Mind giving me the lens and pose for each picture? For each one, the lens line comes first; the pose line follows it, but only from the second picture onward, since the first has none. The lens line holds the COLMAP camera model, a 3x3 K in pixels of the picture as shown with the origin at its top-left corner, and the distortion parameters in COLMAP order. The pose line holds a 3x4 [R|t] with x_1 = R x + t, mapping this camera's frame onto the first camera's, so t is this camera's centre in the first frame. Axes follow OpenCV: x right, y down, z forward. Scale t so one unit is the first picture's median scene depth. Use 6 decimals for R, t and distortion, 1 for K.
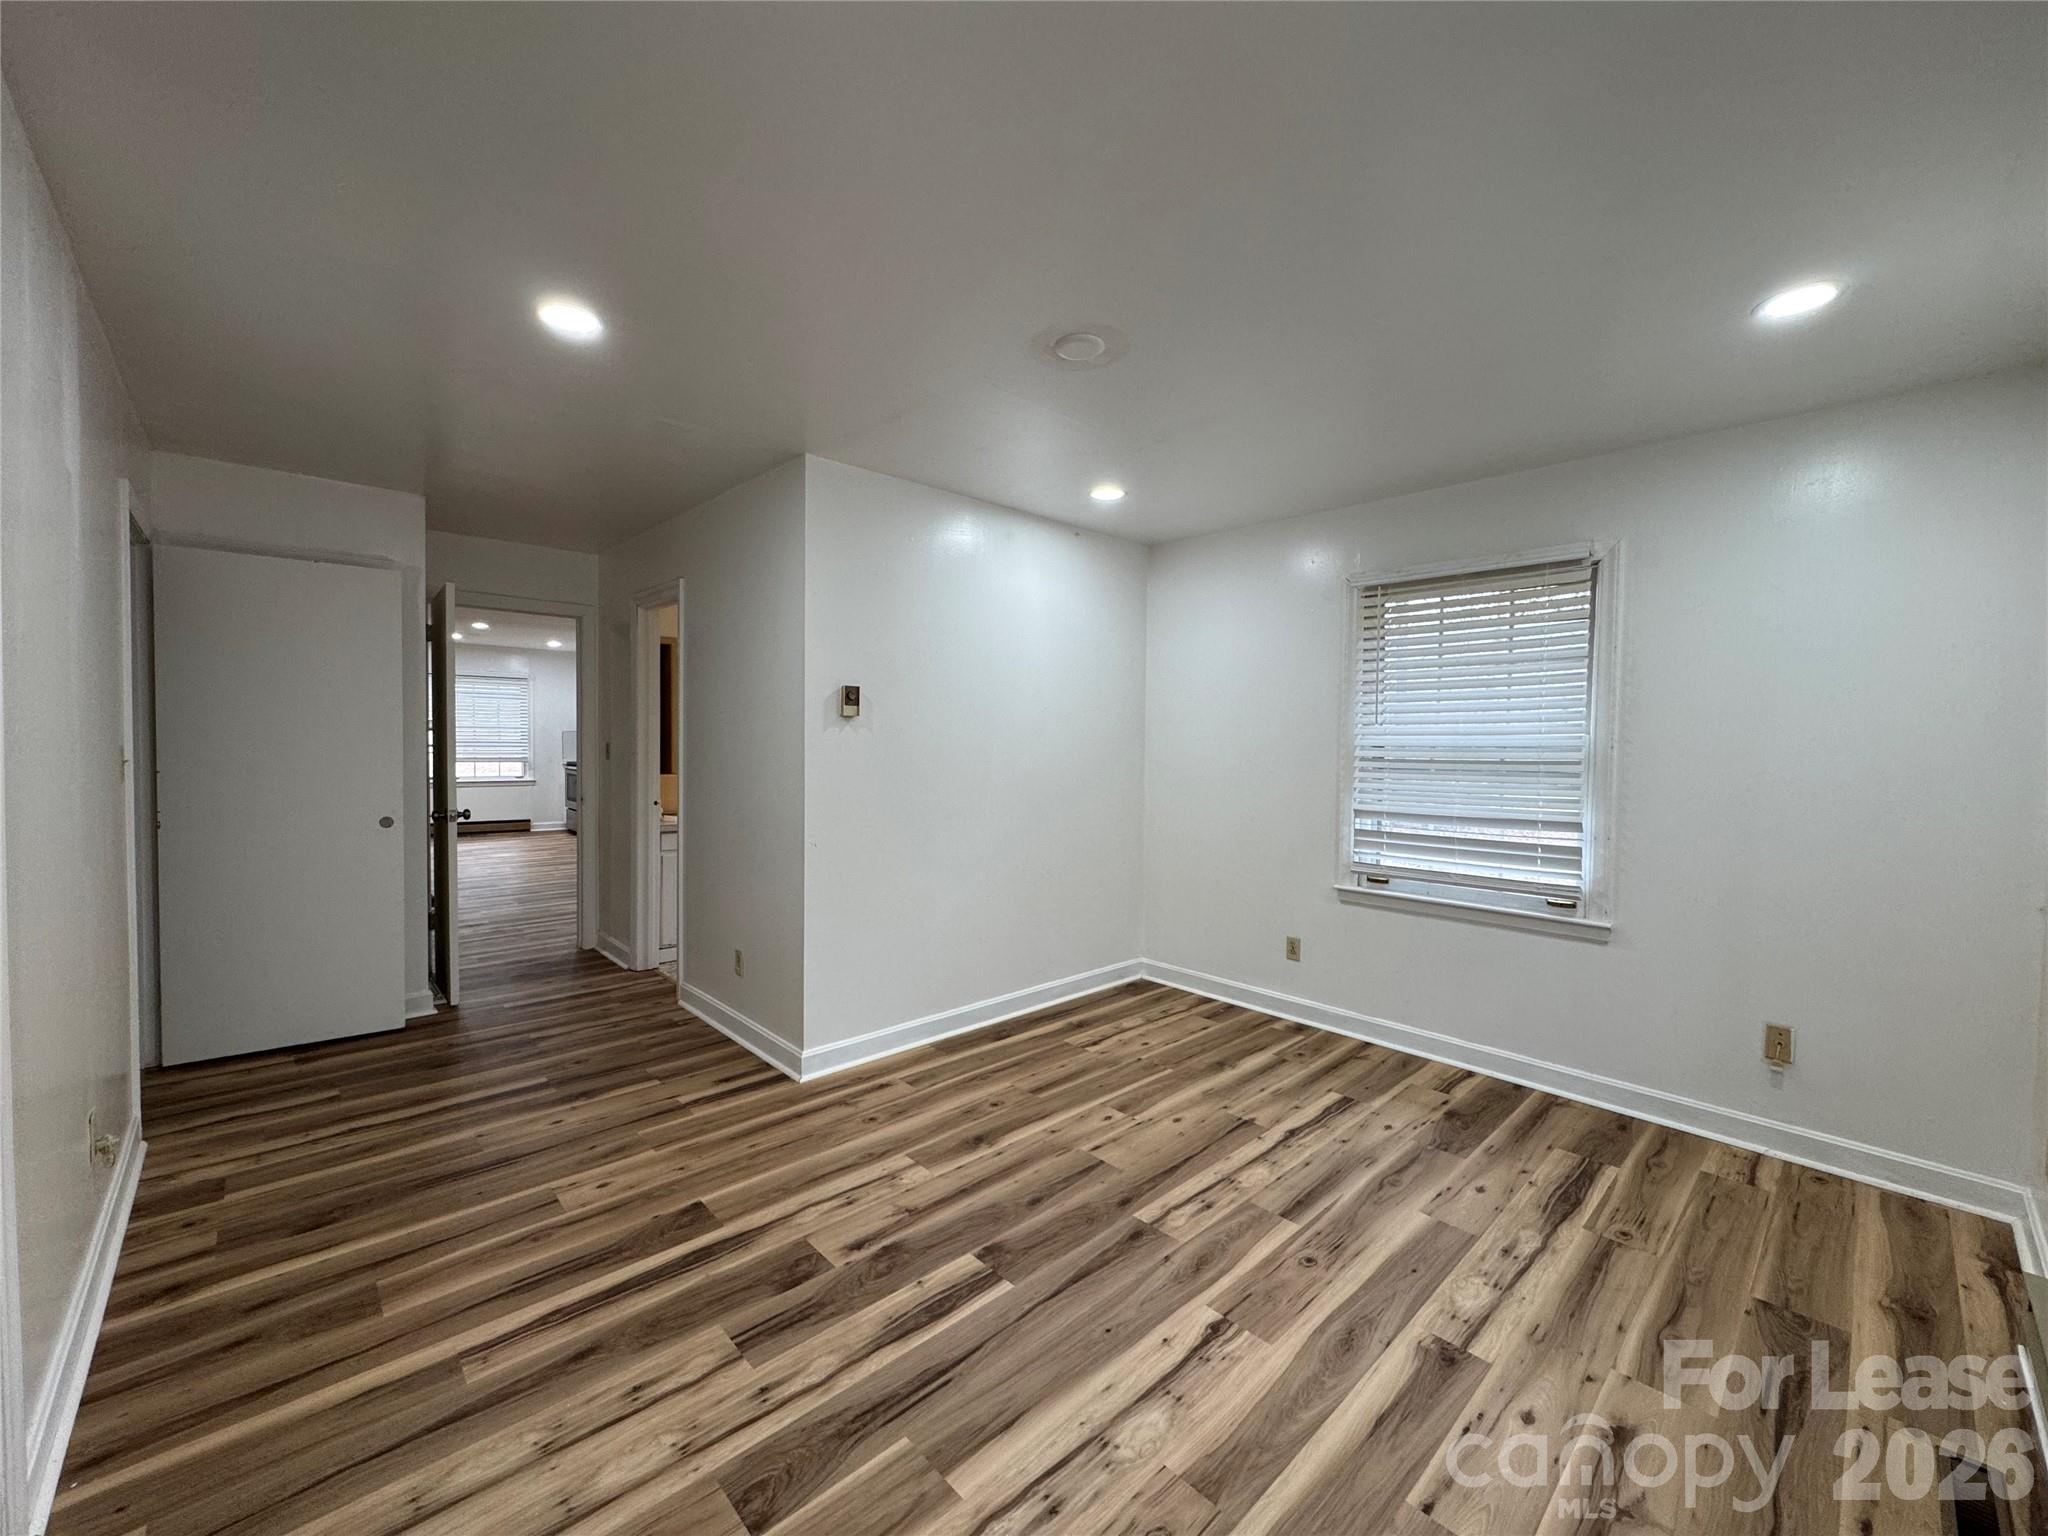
lens RADIAL K [[817.1, 0, 1026.1], [0, 817.1, 768.4], [0, 0, 1]] dist [-0.000249, -0.000027]
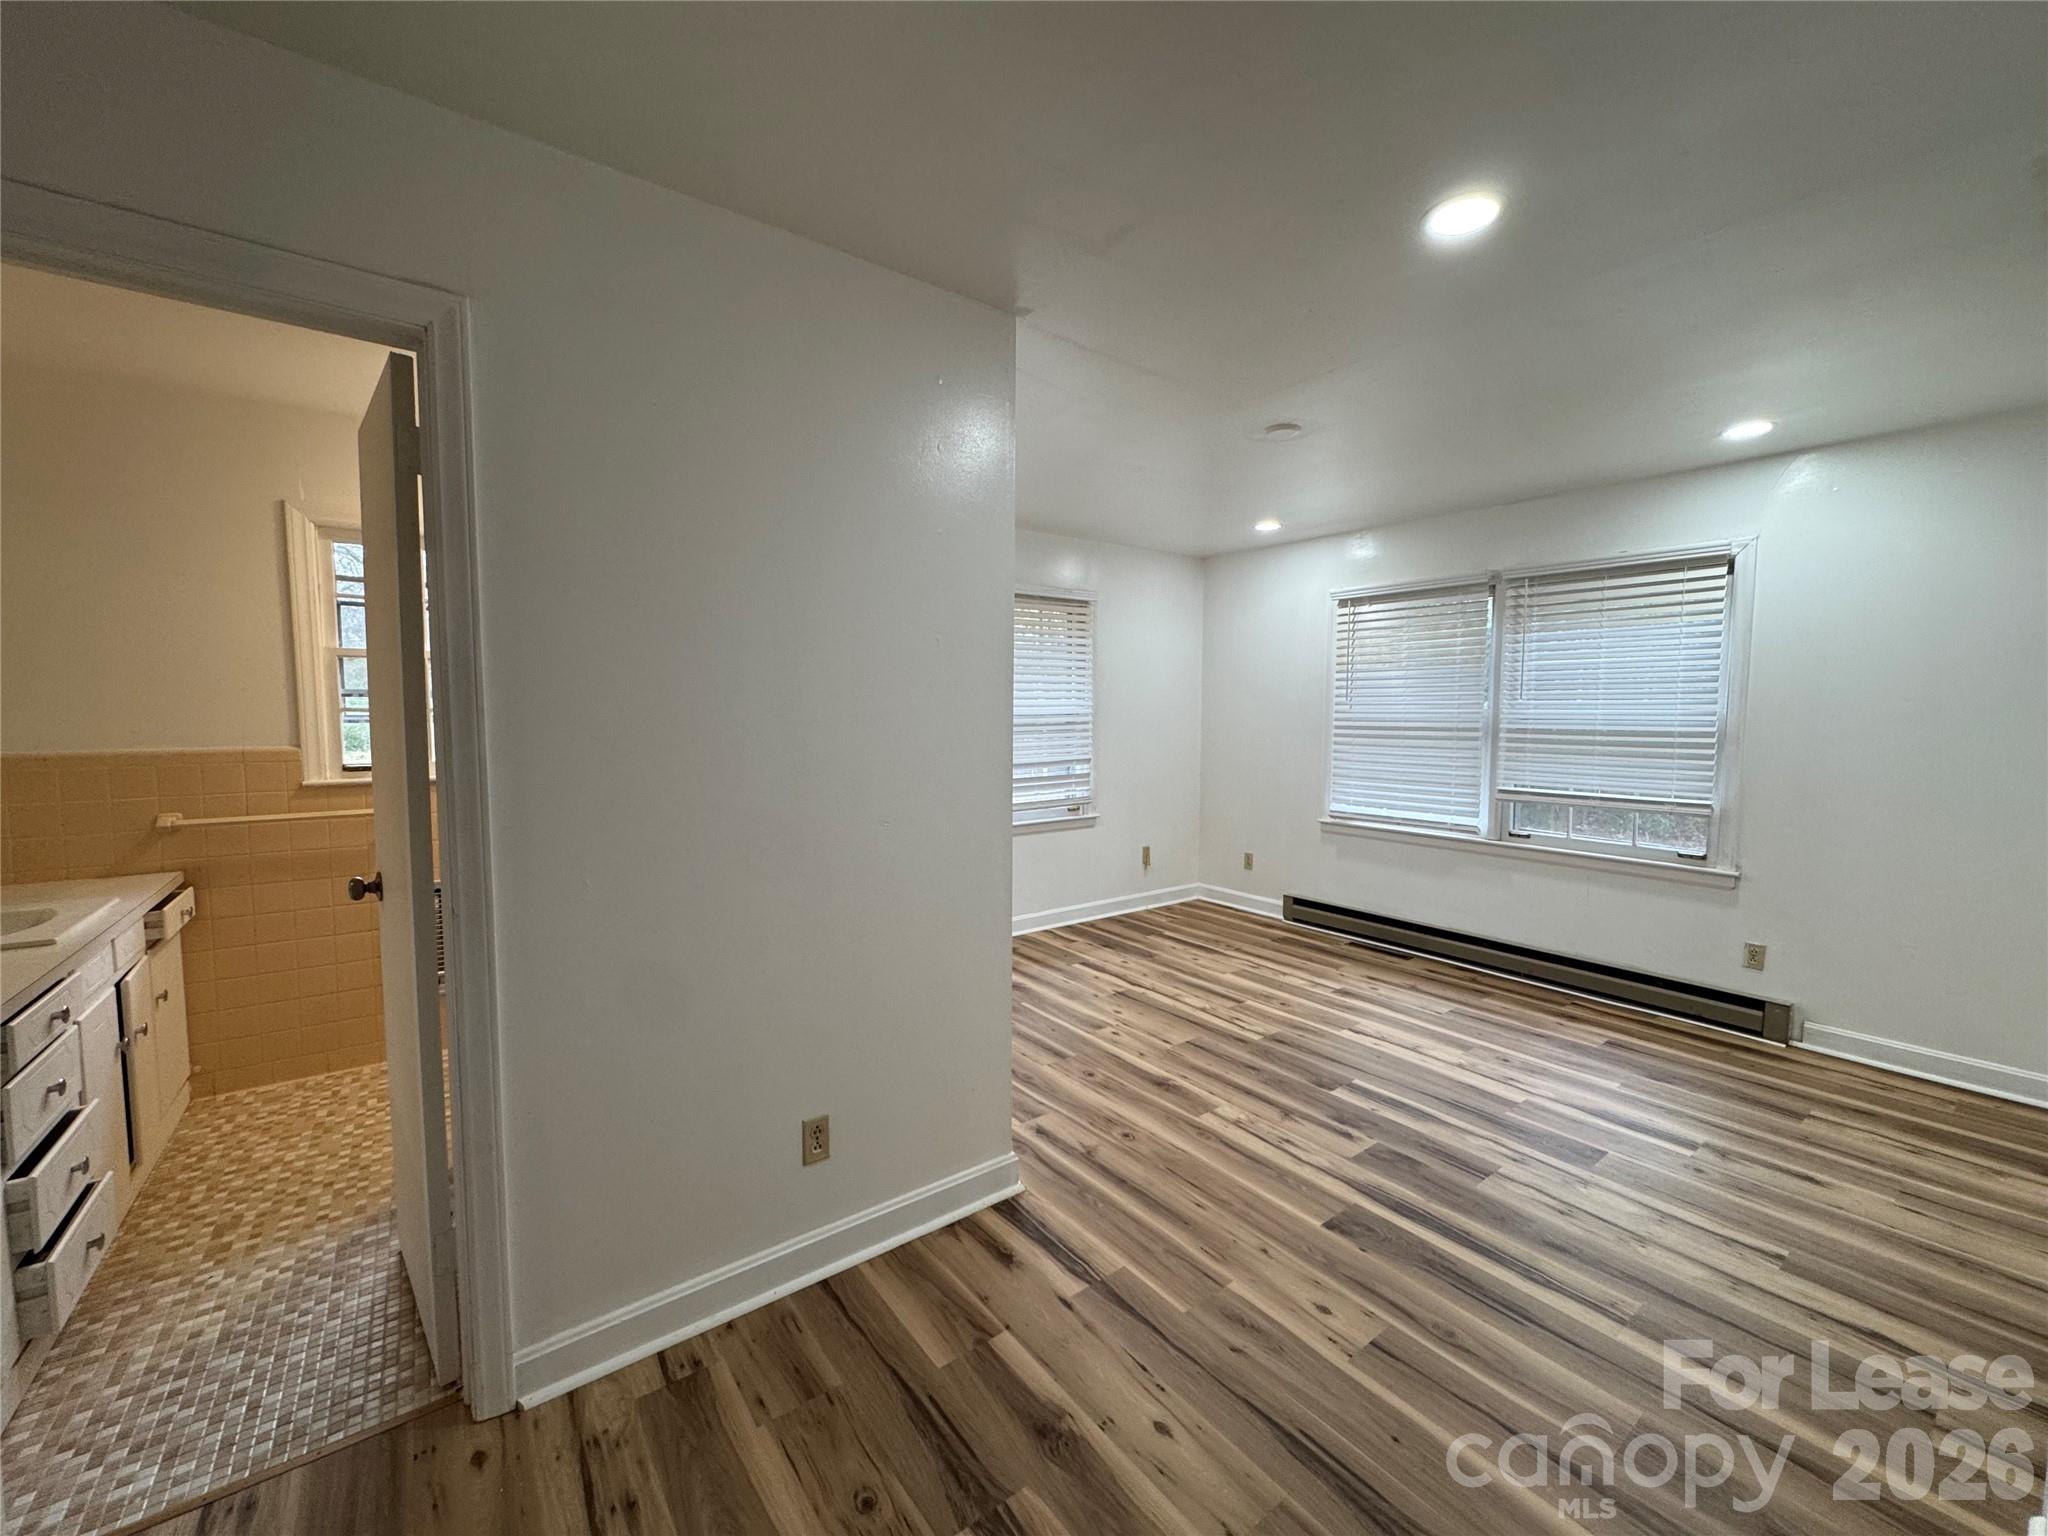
lens RADIAL K [[817.1, 0, 1026.6], [0, 817.1, 765.7], [0, 0, 1]] dist [-0.000249, -0.000027]
pose [[0.107268, -0.085569, 0.990541, -1.220217], [0.032036, 0.996070, 0.082577, -0.074122], [-0.993714, 0.022875, 0.109587, 1.134767]]
